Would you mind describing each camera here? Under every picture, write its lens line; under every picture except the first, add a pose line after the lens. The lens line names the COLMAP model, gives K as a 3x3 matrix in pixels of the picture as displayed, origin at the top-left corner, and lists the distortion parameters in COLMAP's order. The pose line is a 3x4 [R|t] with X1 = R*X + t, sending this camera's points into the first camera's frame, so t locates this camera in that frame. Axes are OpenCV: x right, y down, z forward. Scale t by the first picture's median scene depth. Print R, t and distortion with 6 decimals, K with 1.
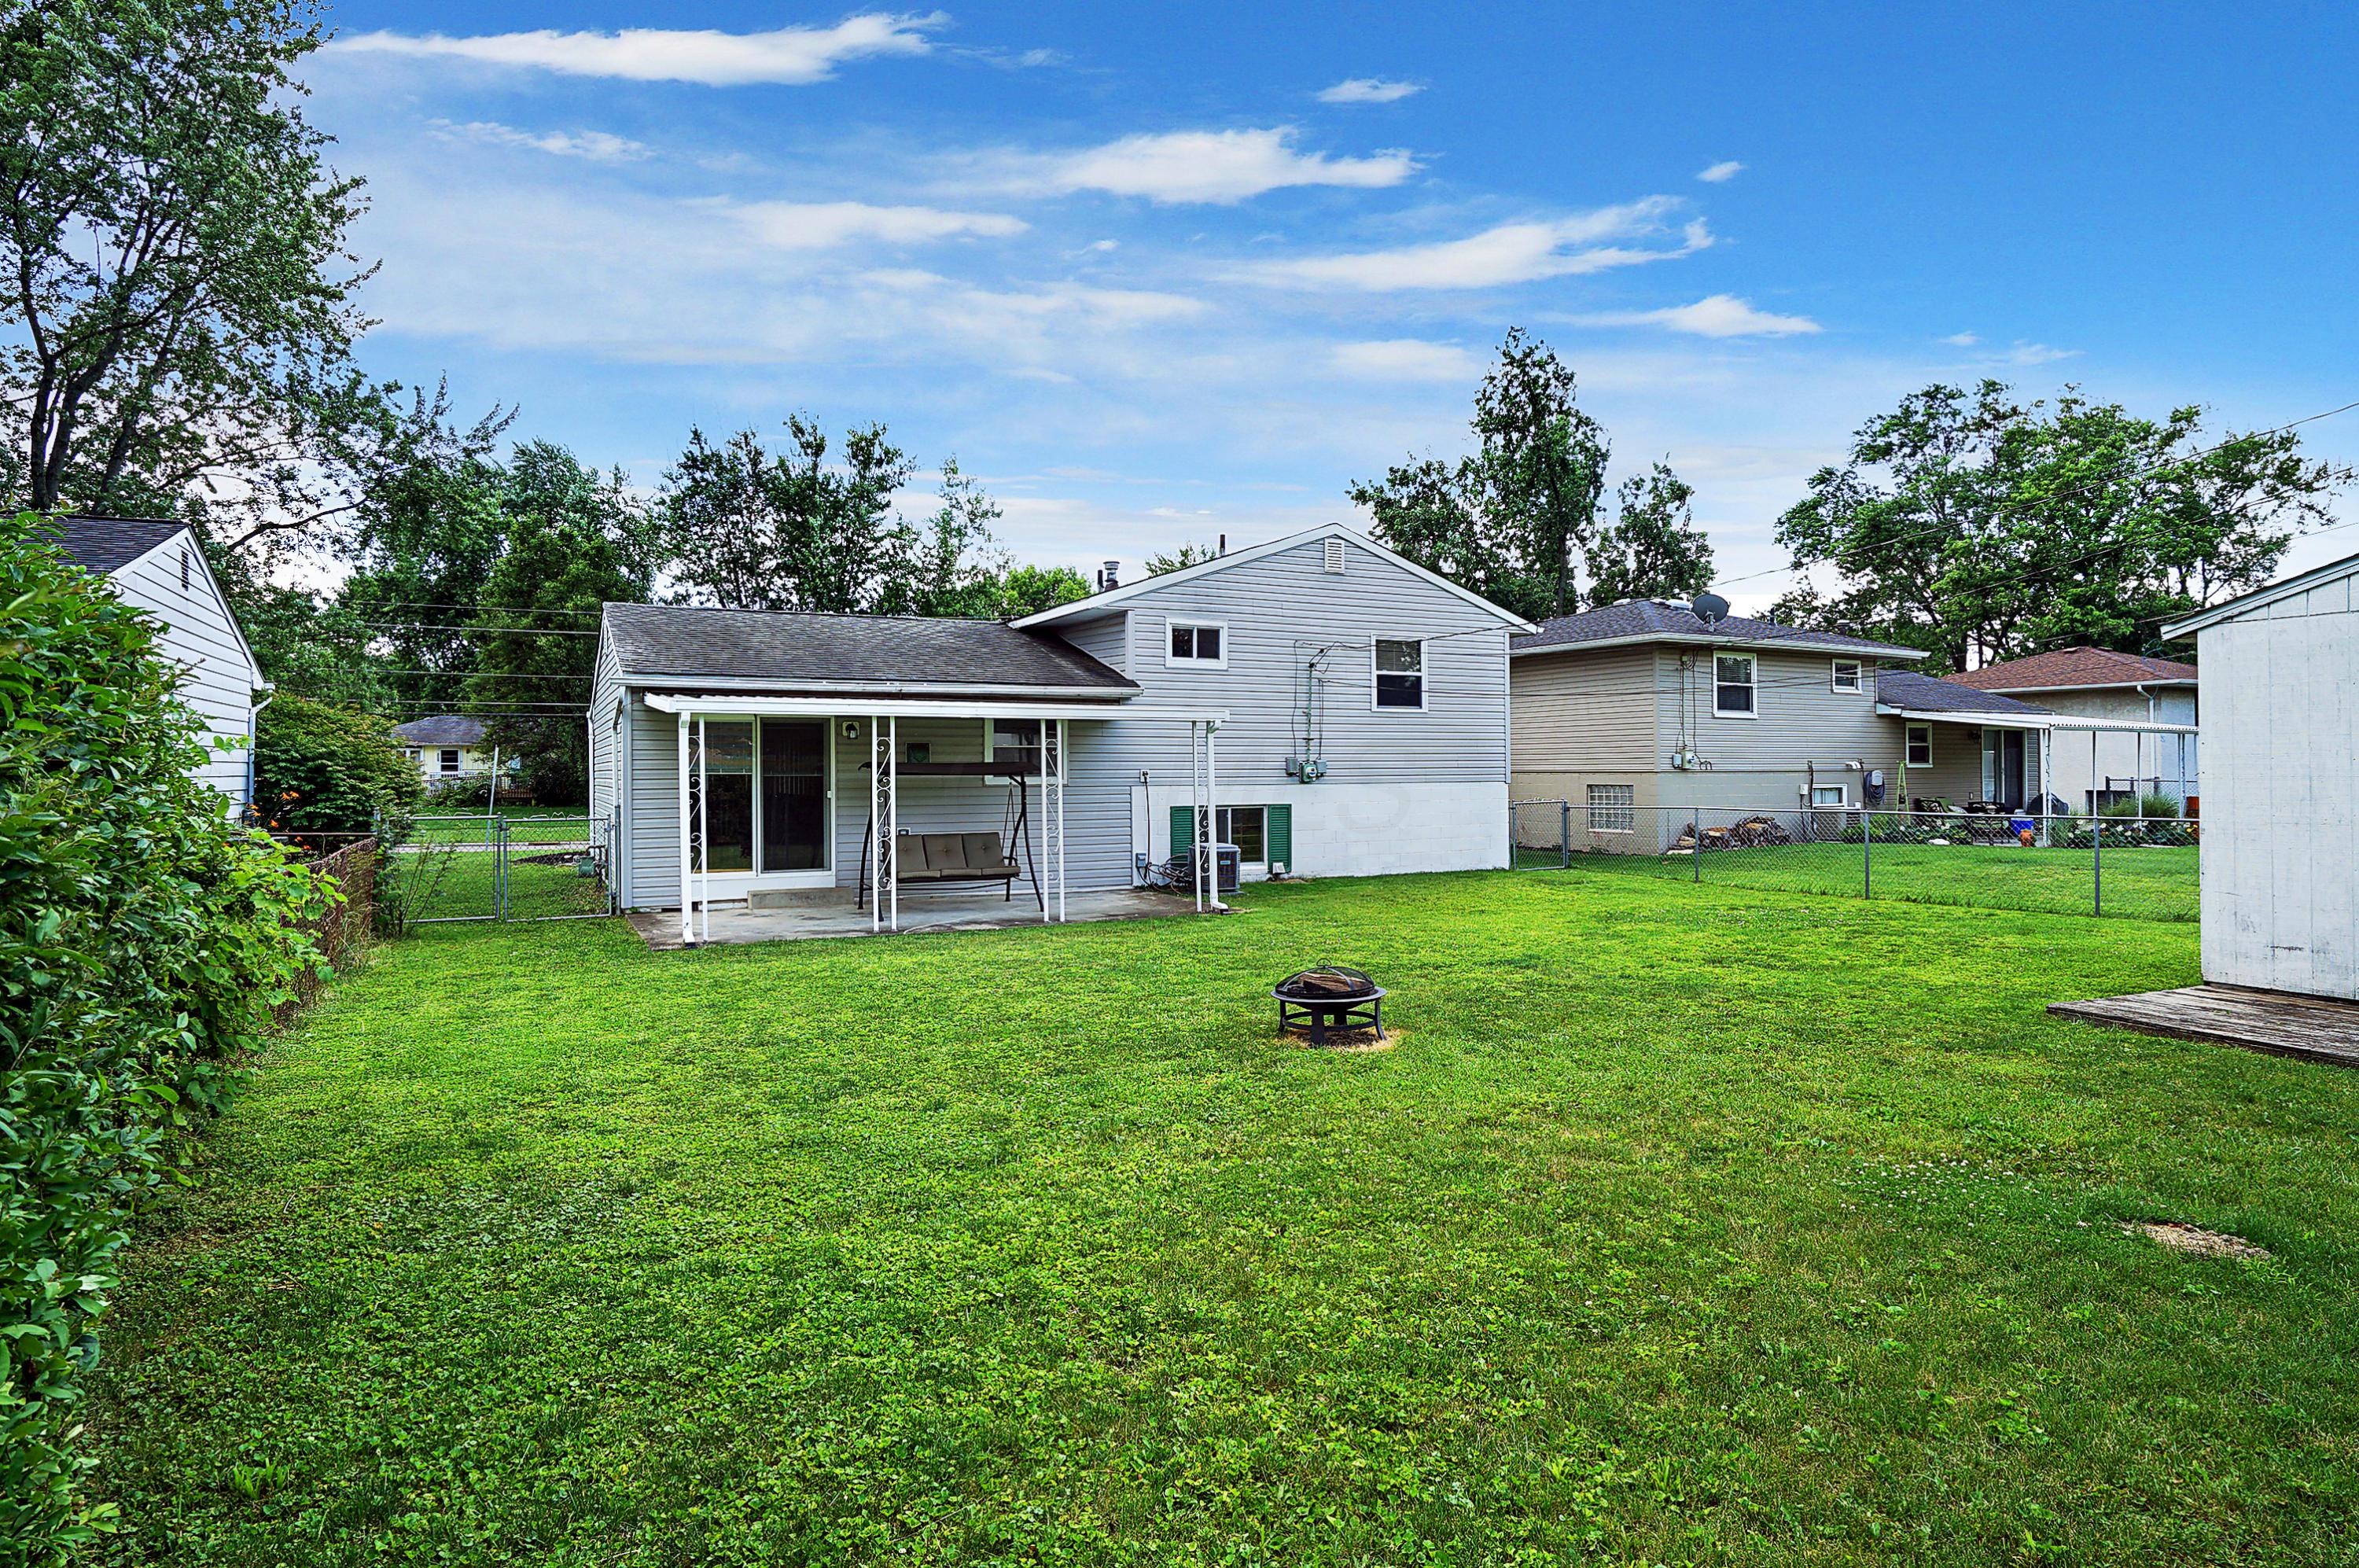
lens RADIAL K [[1269.4, 0, 1179.5], [0, 1269.4, 784.0], [0, 0, 1]] dist [-0.031285, -0.000135]
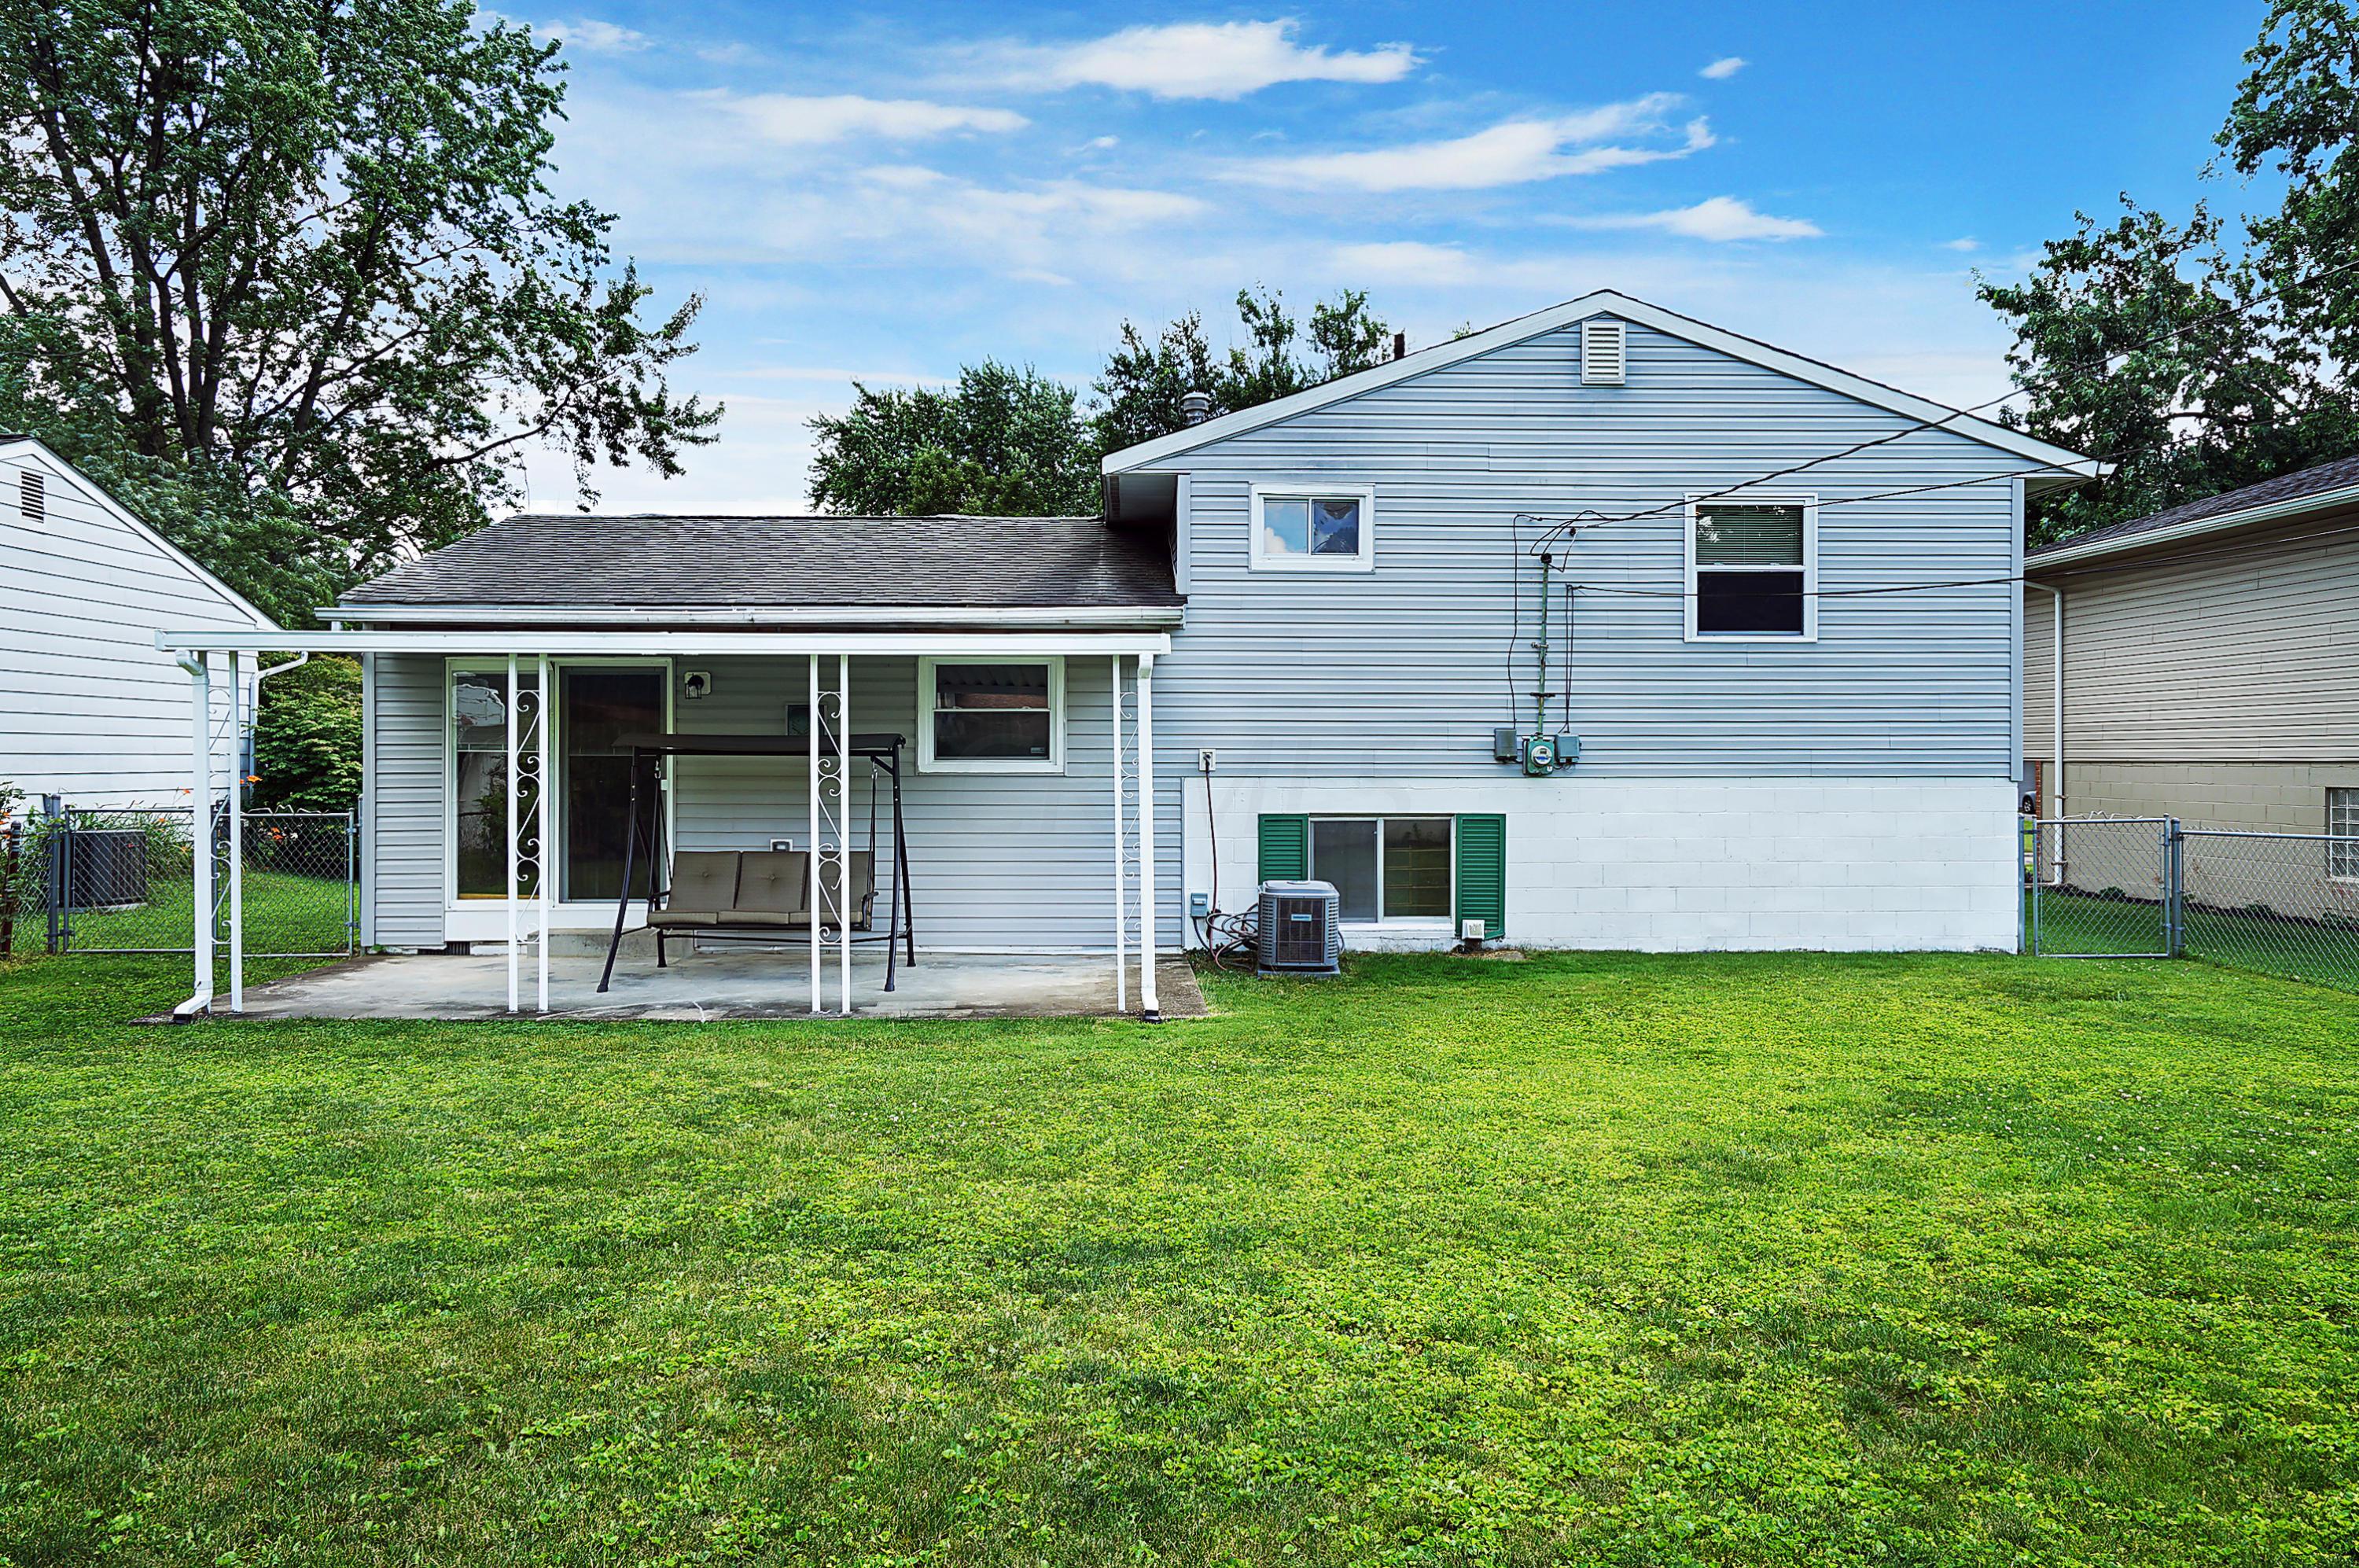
lens RADIAL K [[1601.0, 0, 1179.5], [0, 1601.0, 784.0], [0, 0, 1]] dist [0.000297, 0.004714]
pose [[0.898573, 0.012584, -0.438643, 0.261368], [-0.010639, 0.999920, 0.006893, -0.000444], [0.438695, -0.001527, 0.898635, 0.314423]]
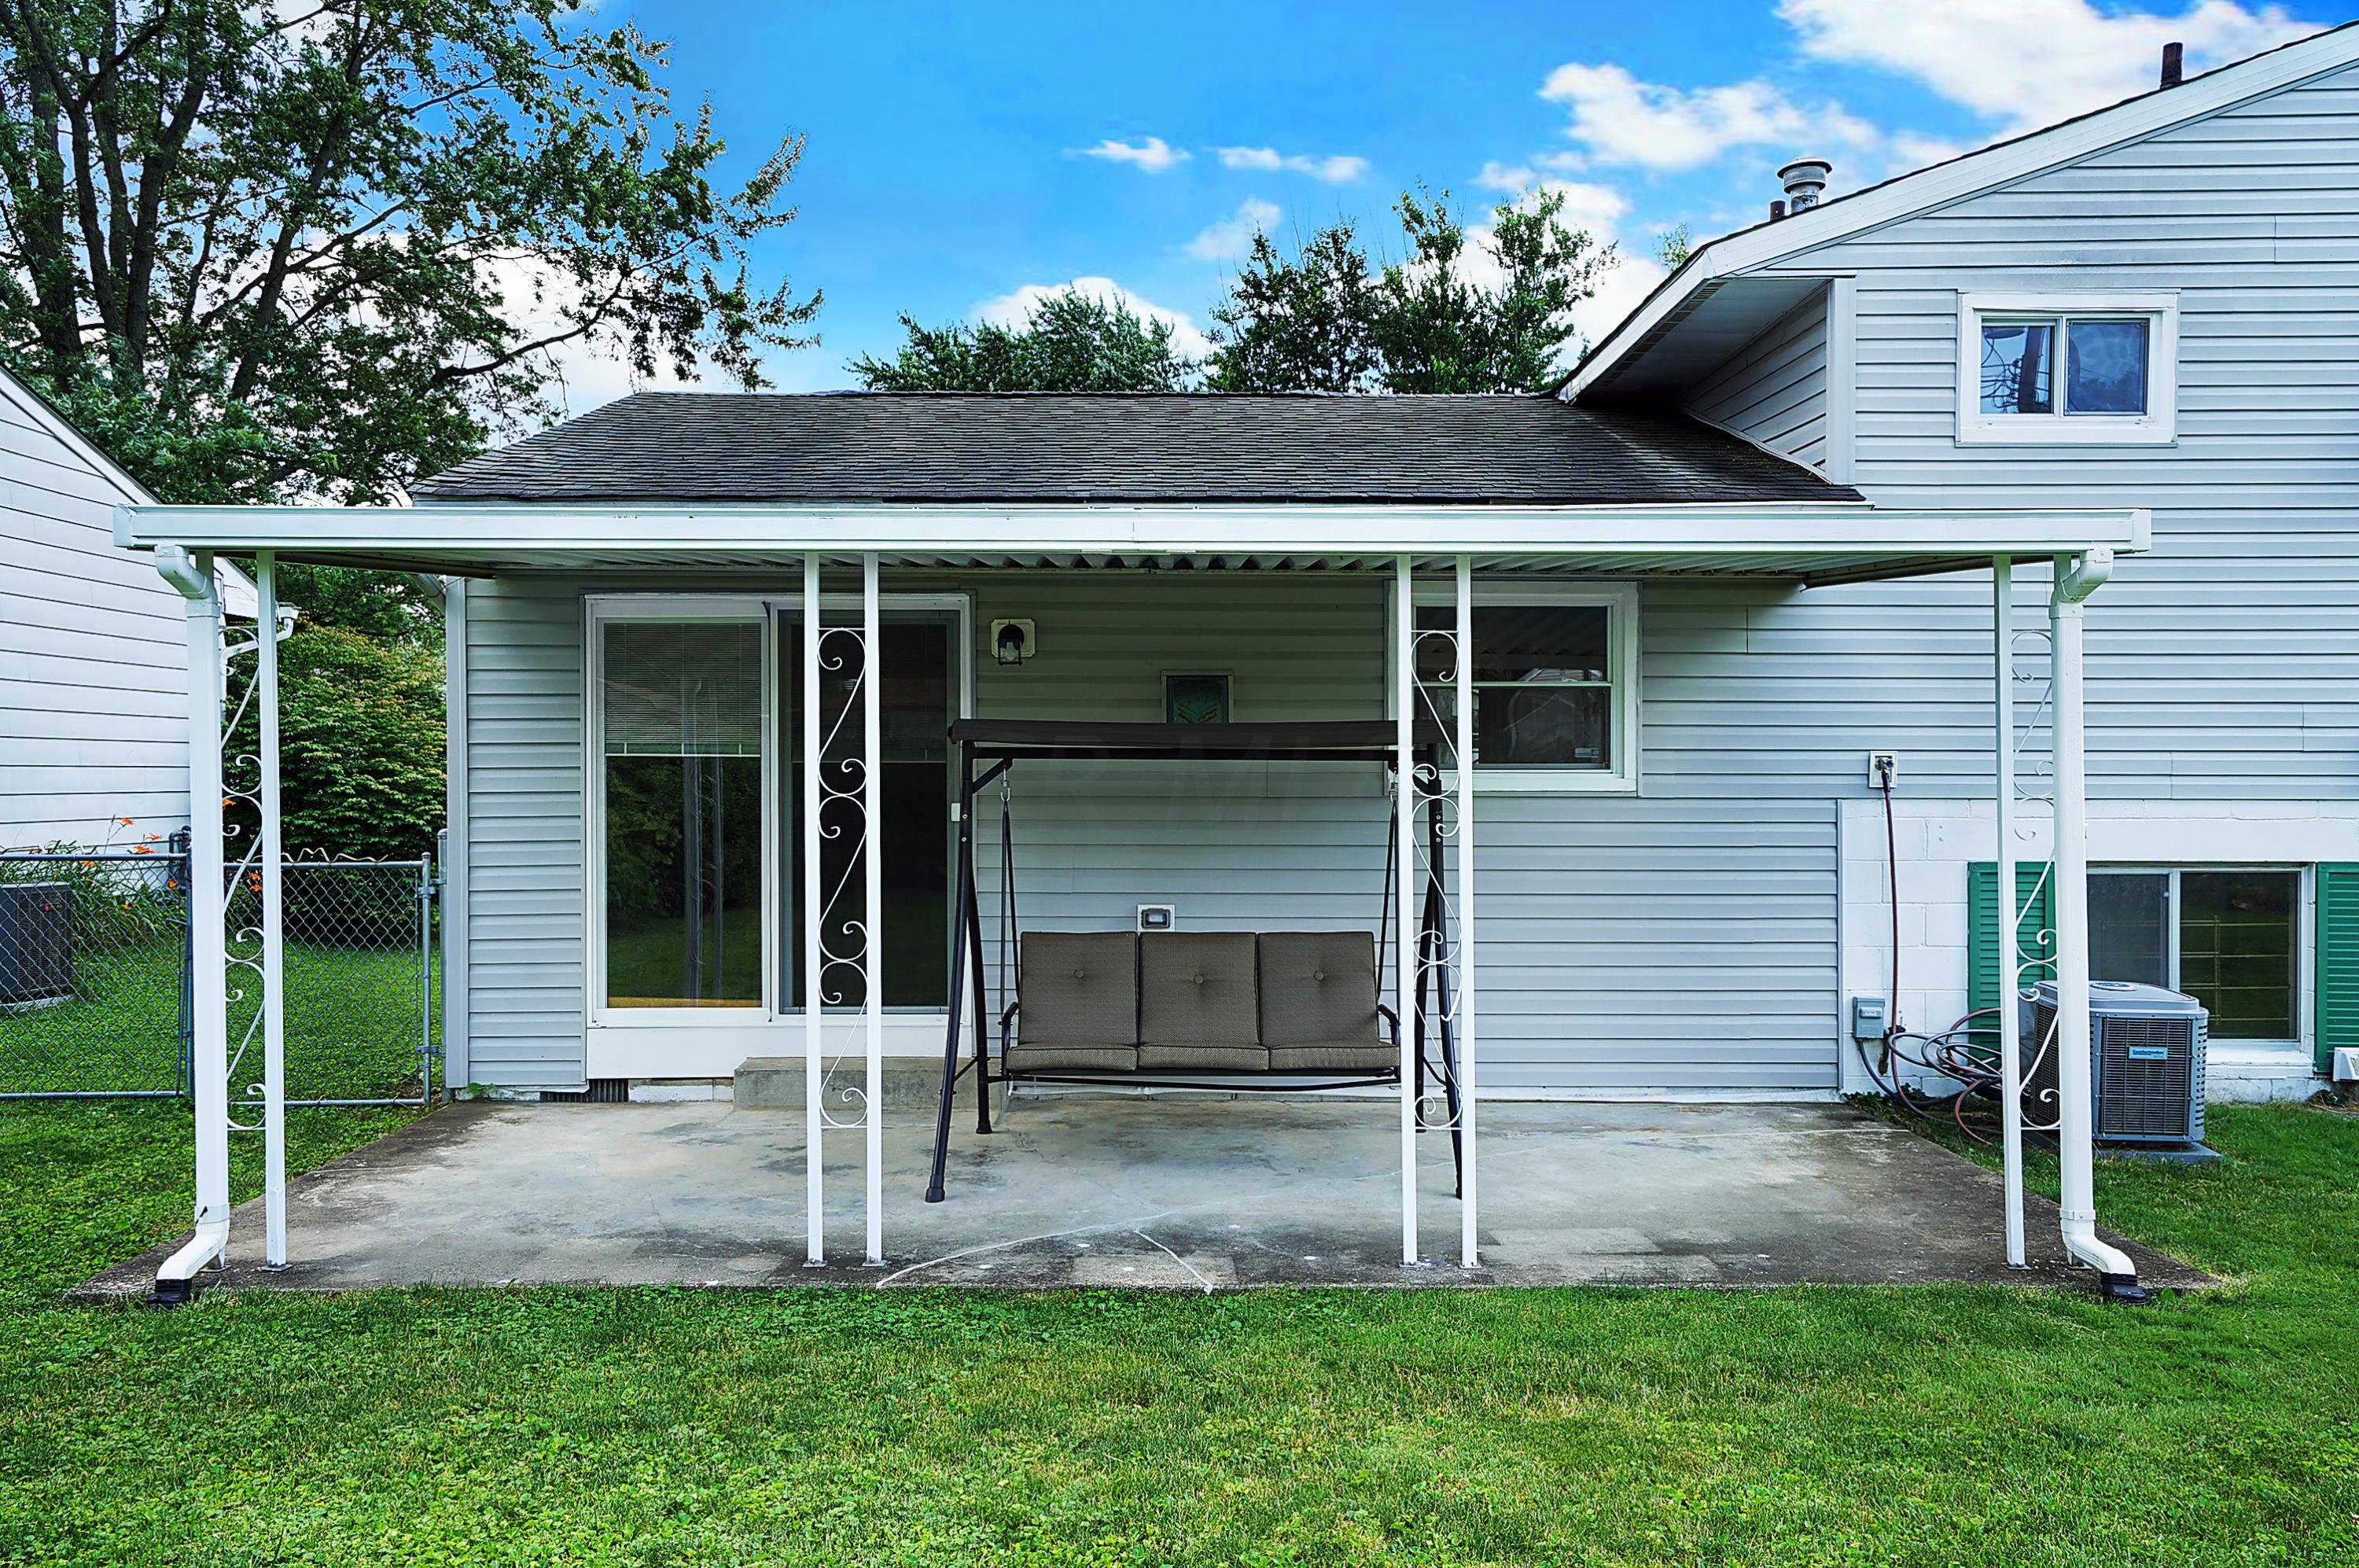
lens RADIAL K [[1839.0, 0, 1181.8], [0, 1839.0, 820.3], [0, 0, 1]] dist [0.000980, 0.026734]
pose [[0.889276, 0.015898, -0.457094, 0.028017], [-0.010648, 0.999844, 0.014061, 0.001918], [0.457246, -0.007637, 0.889307, 0.447108]]
